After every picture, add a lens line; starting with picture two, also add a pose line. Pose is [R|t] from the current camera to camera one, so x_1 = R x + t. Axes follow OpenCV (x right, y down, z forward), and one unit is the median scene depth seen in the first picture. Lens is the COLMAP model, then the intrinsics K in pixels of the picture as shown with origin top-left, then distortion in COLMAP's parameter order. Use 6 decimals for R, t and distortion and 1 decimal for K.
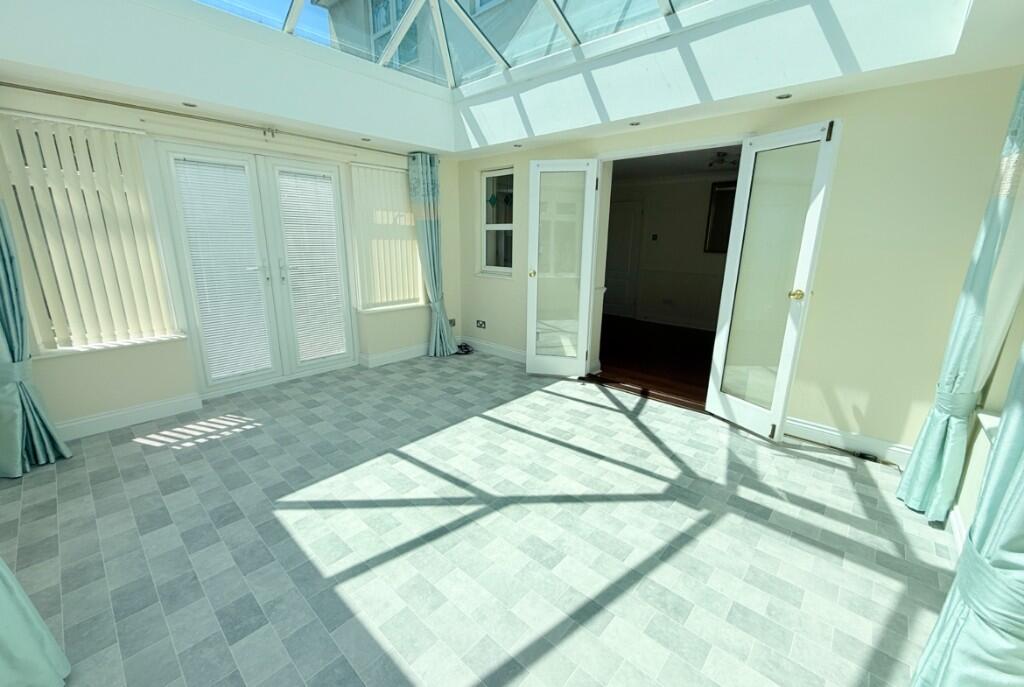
lens RADIAL K [[408.0, 0, 509.5], [0, 408.0, 341.3], [0, 0, 1]] dist [-0.000819, -0.000119]
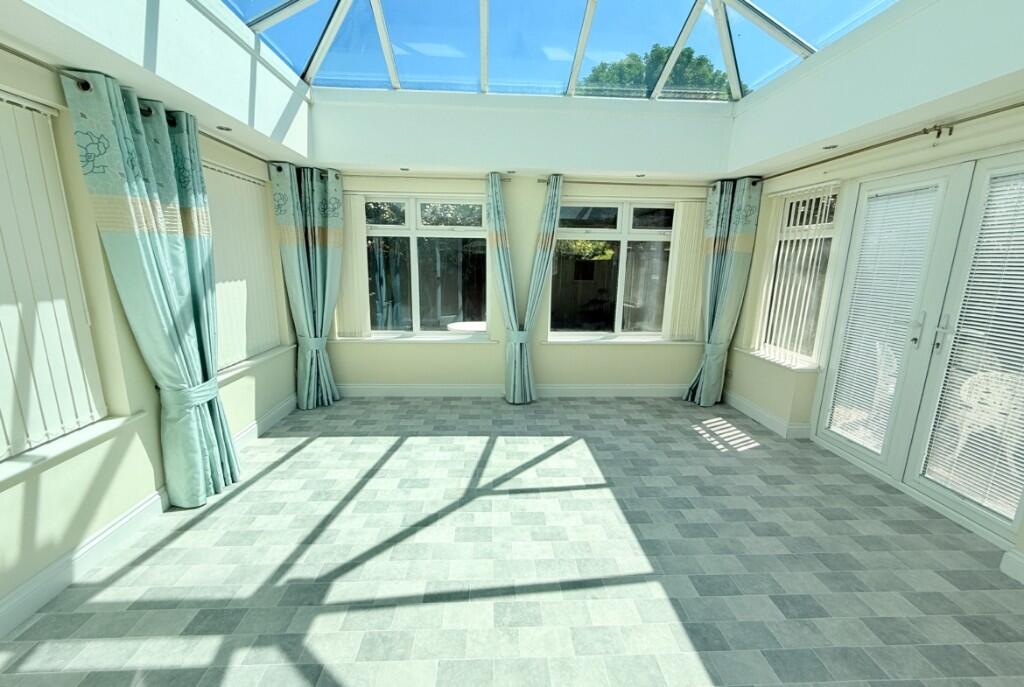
lens RADIAL K [[408.0, 0, 509.5], [0, 408.0, 341.3], [0, 0, 1]] dist [-0.000819, -0.000119]
pose [[-0.708705, 0.118253, -0.695524, 0.618693], [-0.195665, 0.914234, 0.354812, -0.415146], [0.677829, 0.387547, -0.624784, 1.524050]]
